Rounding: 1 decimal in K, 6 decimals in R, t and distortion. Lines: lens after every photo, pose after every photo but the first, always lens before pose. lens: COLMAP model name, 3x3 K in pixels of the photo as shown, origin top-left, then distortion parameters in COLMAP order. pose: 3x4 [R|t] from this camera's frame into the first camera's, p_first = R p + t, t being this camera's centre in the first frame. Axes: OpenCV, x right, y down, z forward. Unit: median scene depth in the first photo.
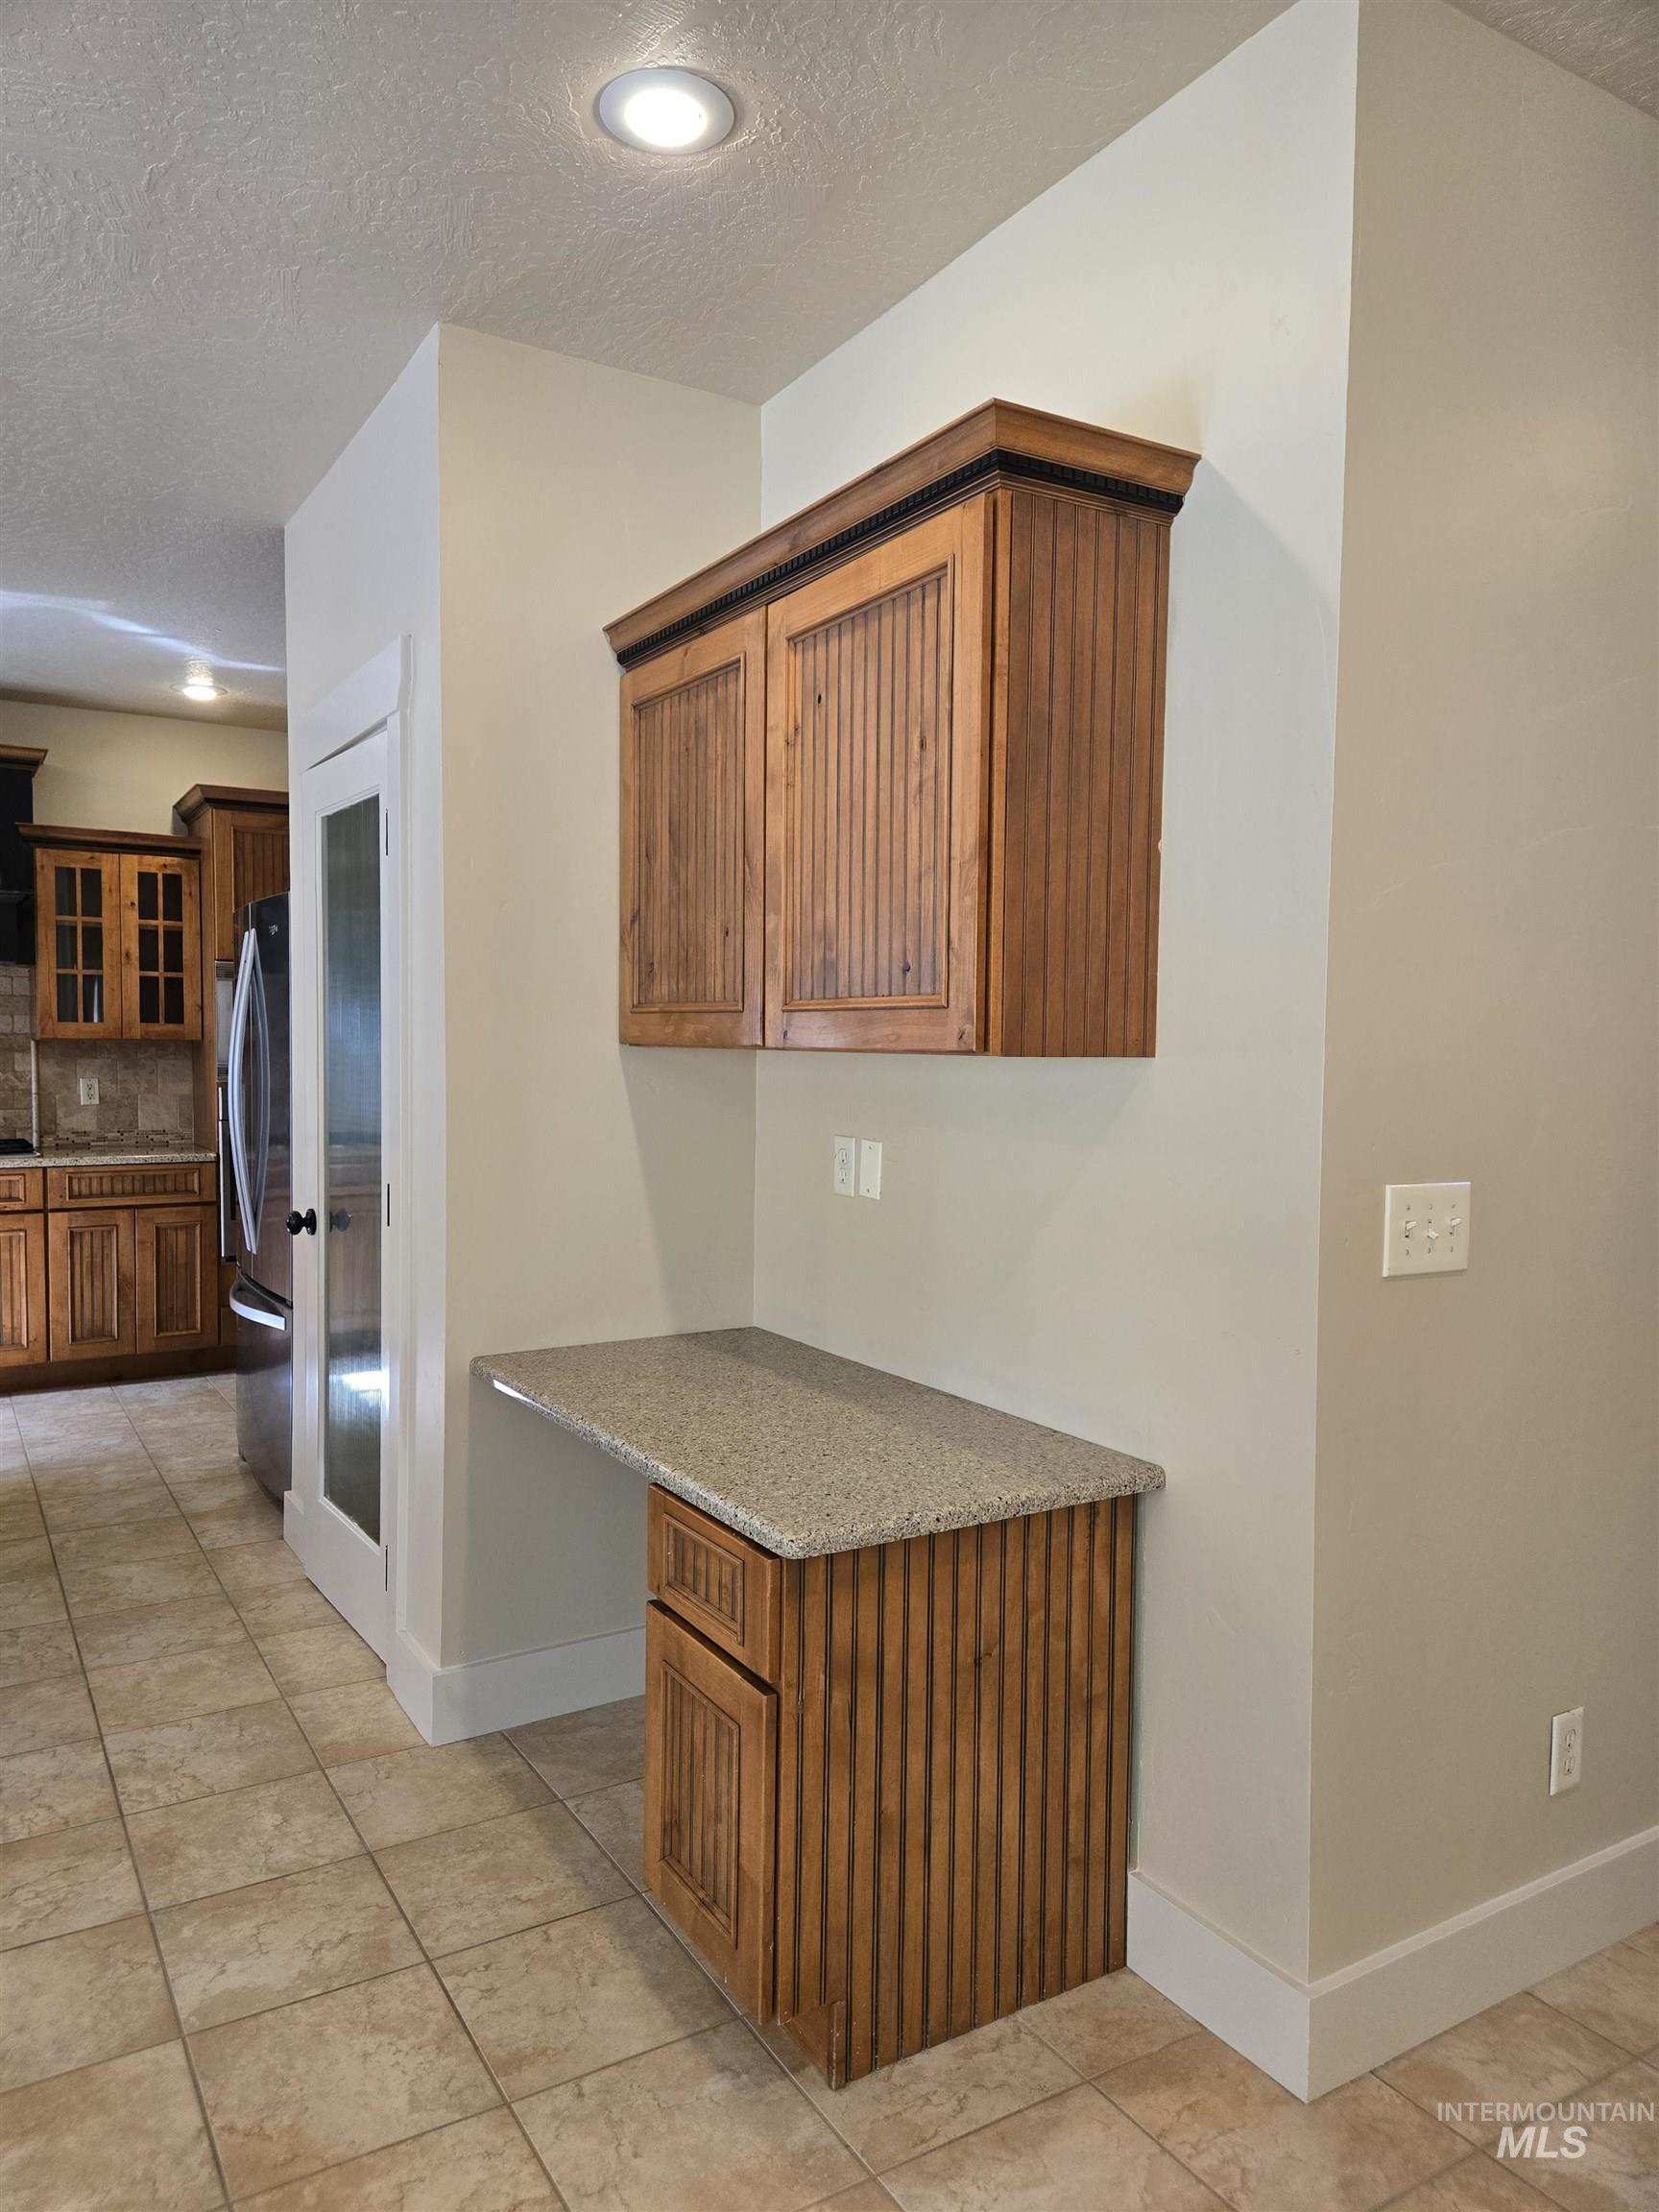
lens RADIAL K [[1491.2, 0, 827.1], [0, 1491.2, 1105.4], [0, 0, 1]] dist [0.048402, -0.029859]
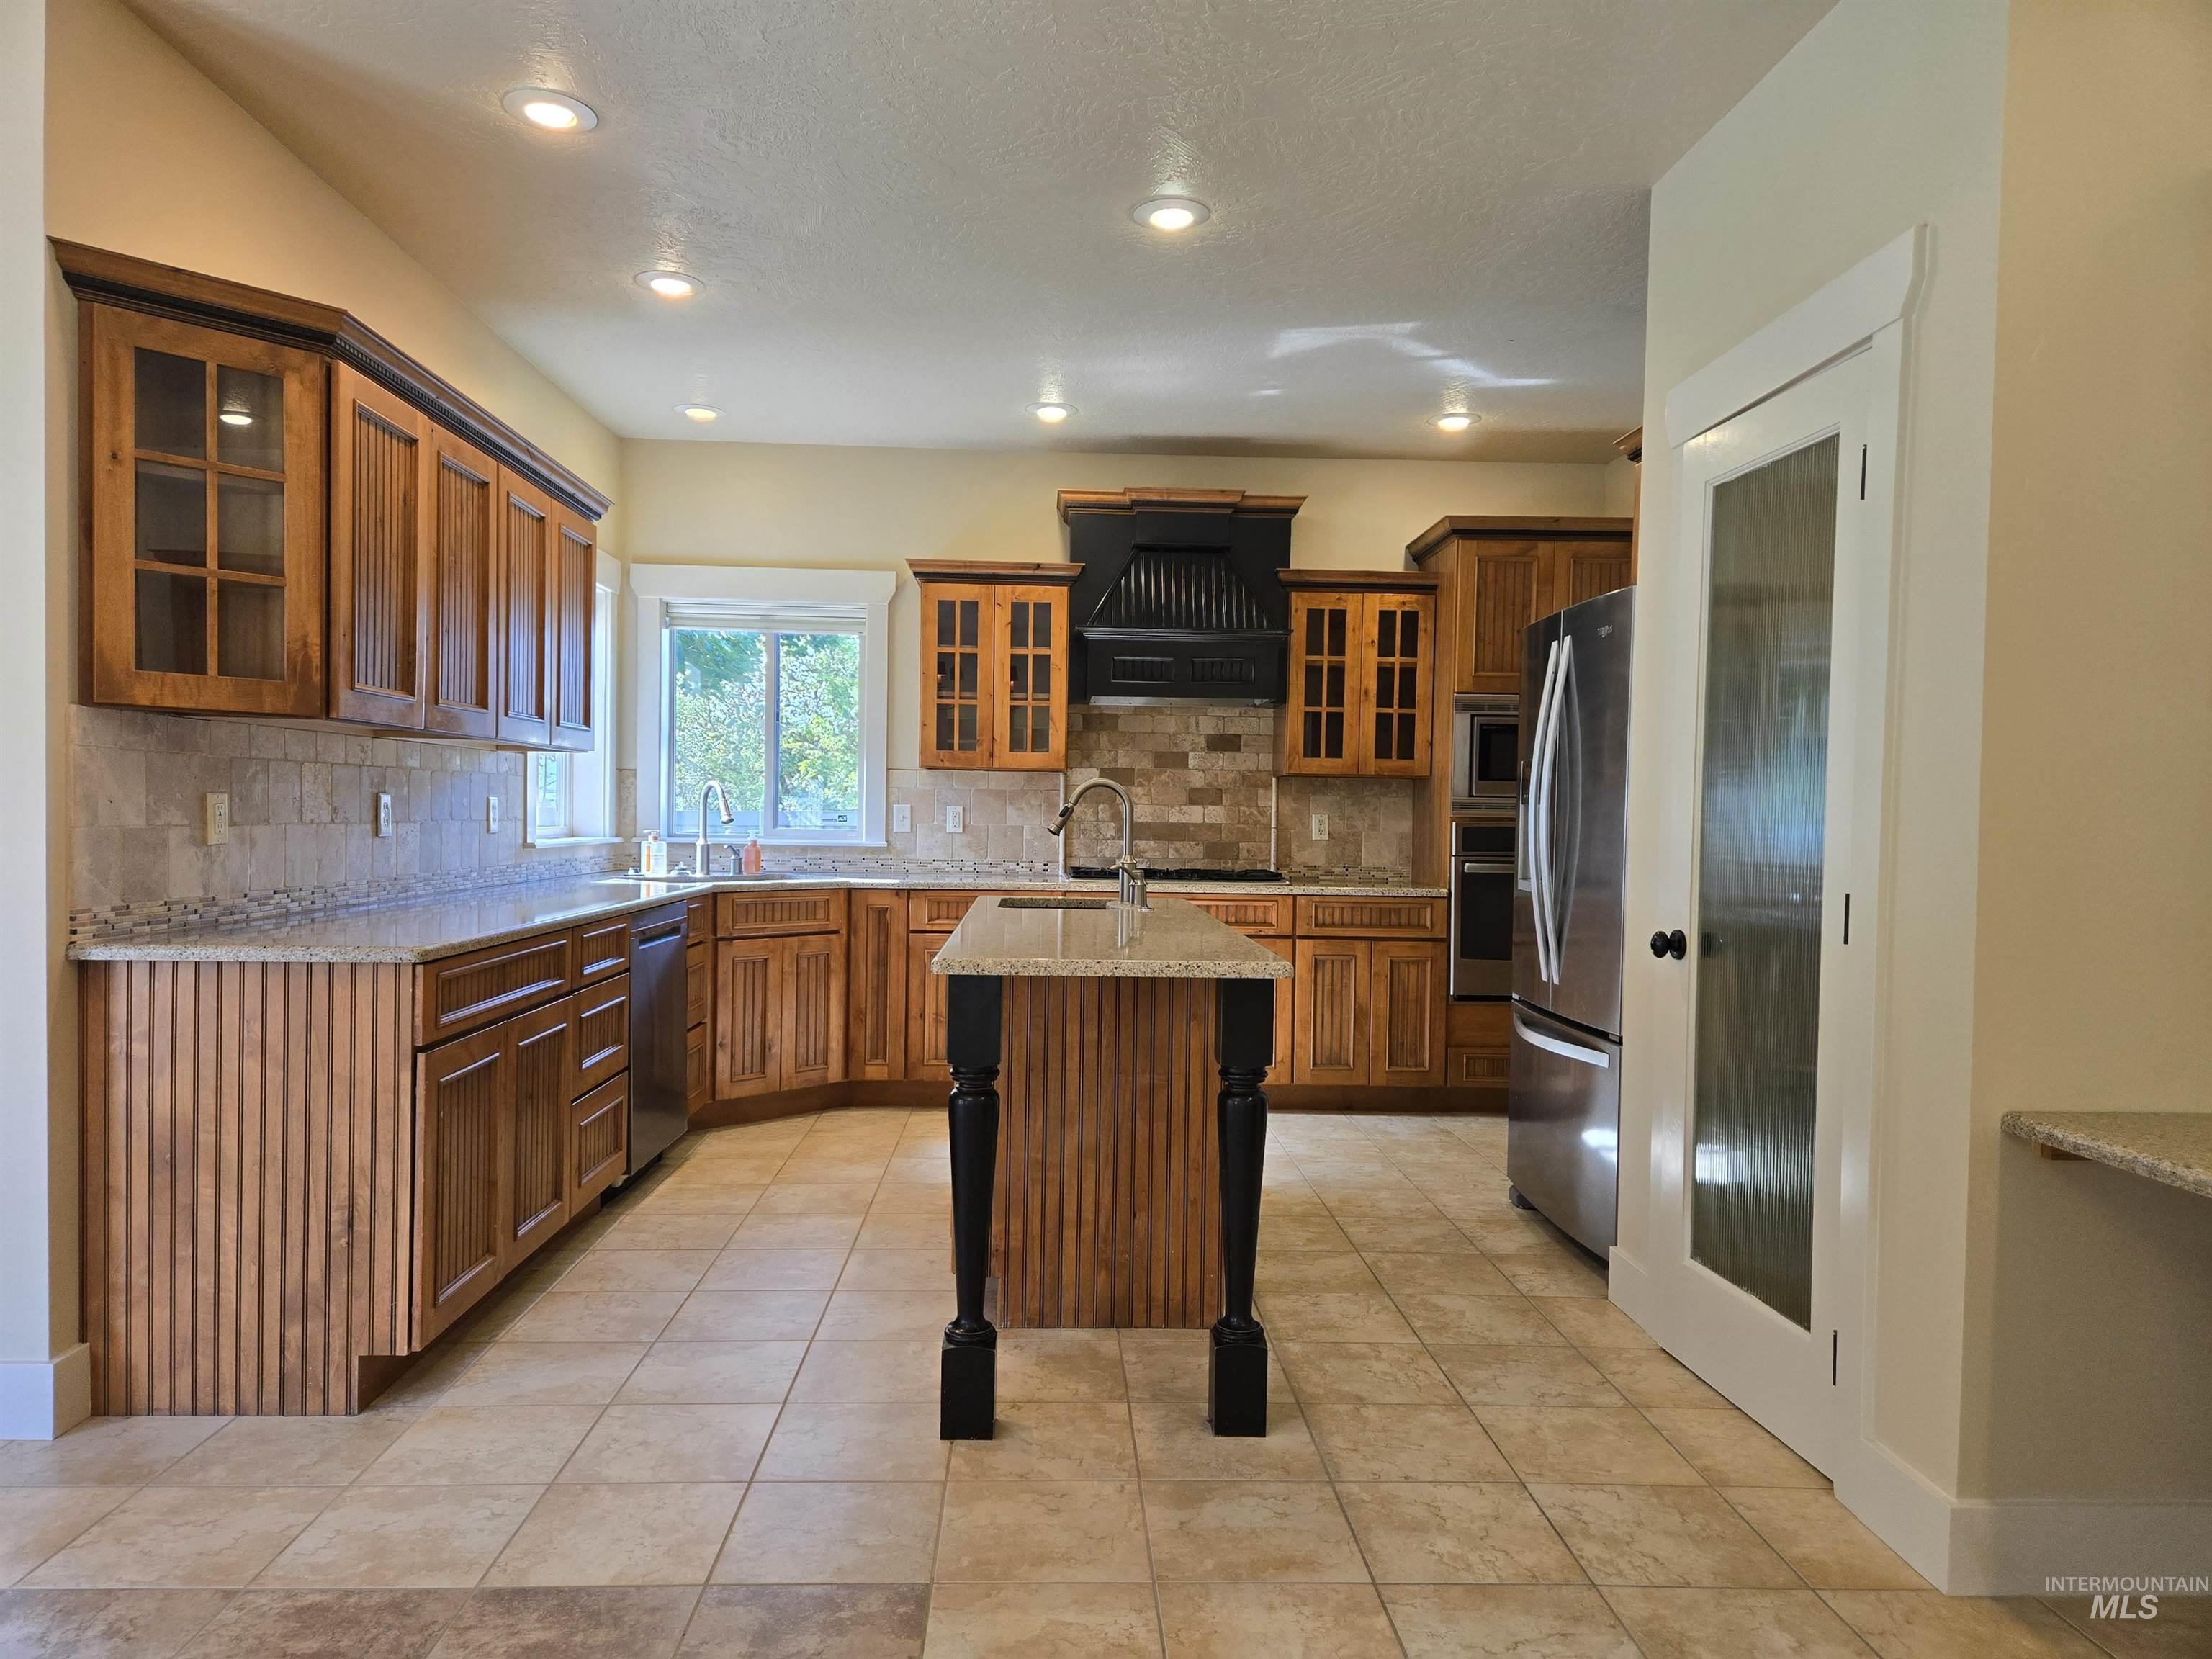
lens RADIAL K [[1491.2, 0, 1094.9], [0, 1491.2, 828.6], [0, 0, 1]] dist [0.048402, -0.029859]
pose [[0.872811, 0.014085, -0.487855, -0.134643], [-0.032958, 0.999003, -0.030124, 0.029915], [0.486944, 0.042371, 0.872405, 0.033258]]
